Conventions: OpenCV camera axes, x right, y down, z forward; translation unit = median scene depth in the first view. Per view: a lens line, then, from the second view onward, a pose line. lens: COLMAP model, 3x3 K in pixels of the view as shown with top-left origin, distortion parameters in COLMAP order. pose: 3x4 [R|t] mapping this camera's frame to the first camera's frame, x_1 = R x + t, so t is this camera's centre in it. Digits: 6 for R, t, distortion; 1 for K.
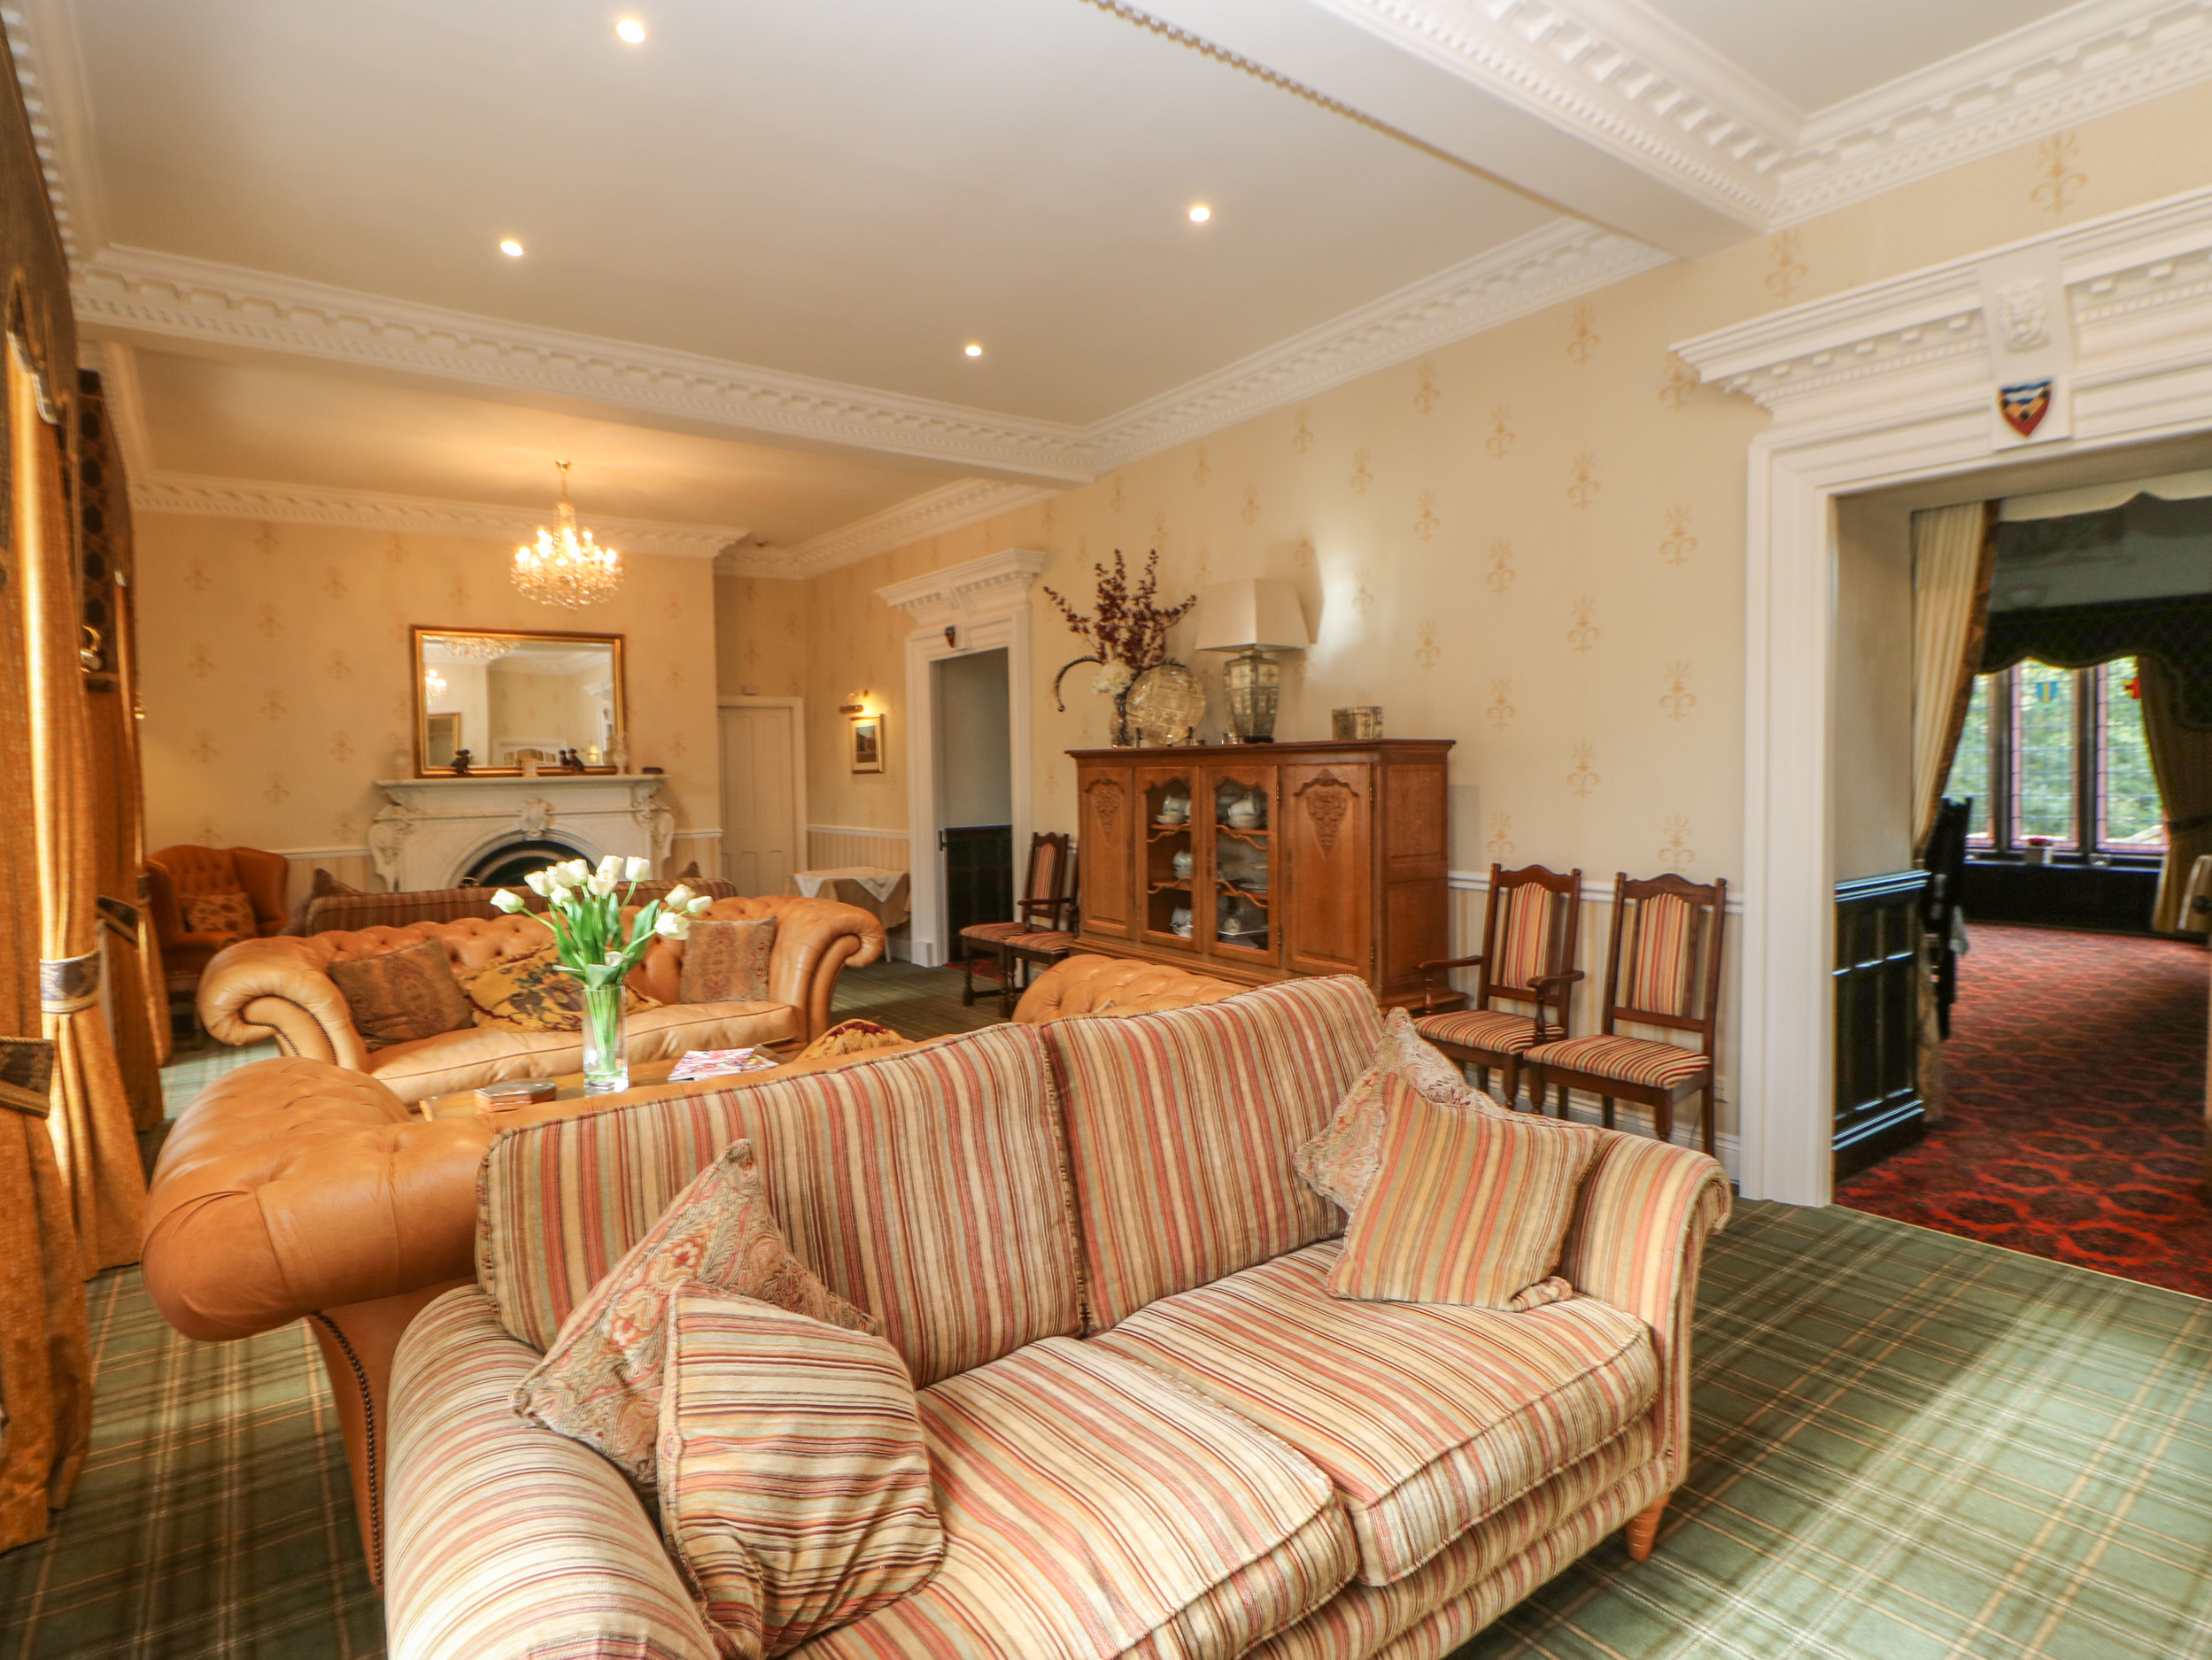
lens RADIAL K [[1174.4, 0, 1117.4], [0, 1174.4, 814.8], [0, 0, 1]] dist [0.004390, -0.018028]
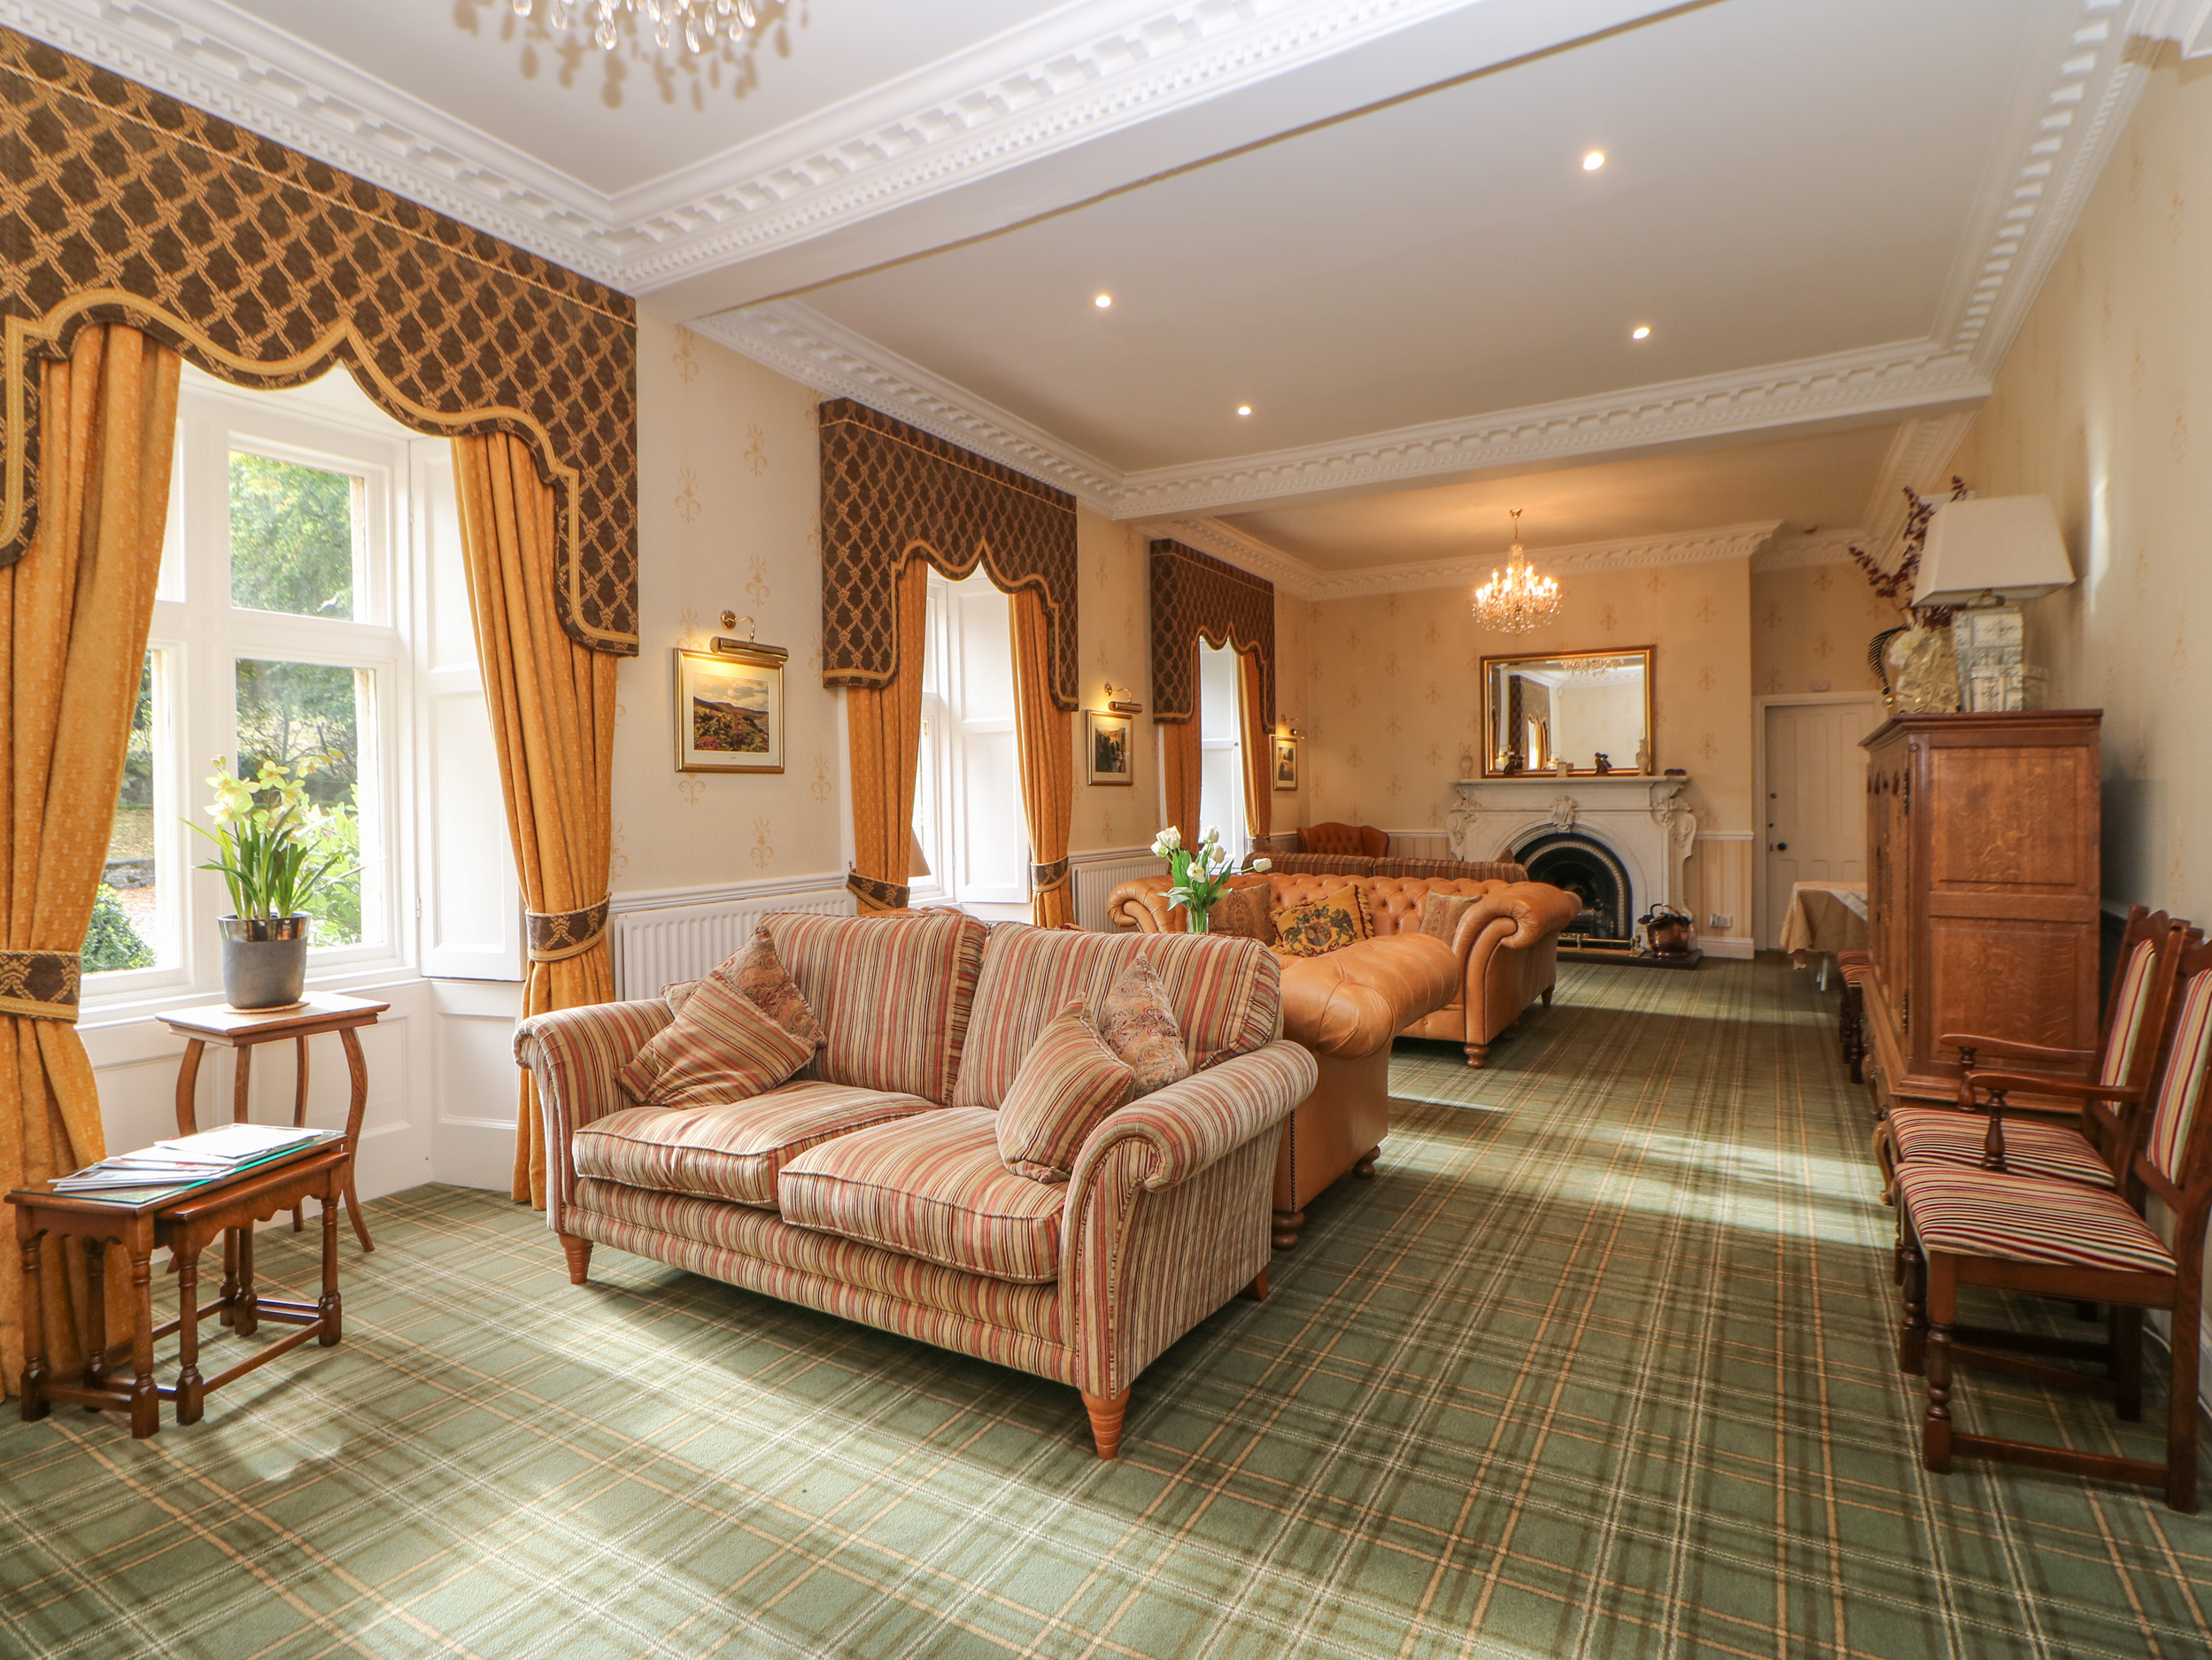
lens RADIAL K [[1174.4, 0, 1117.4], [0, 1174.4, 814.8], [0, 0, 1]] dist [0.004390, -0.018028]
pose [[0.377408, 0.030535, -0.925544, 0.425947], [-0.038094, 0.999122, 0.017429, 0.001055], [0.925263, 0.028679, 0.378240, 0.165776]]
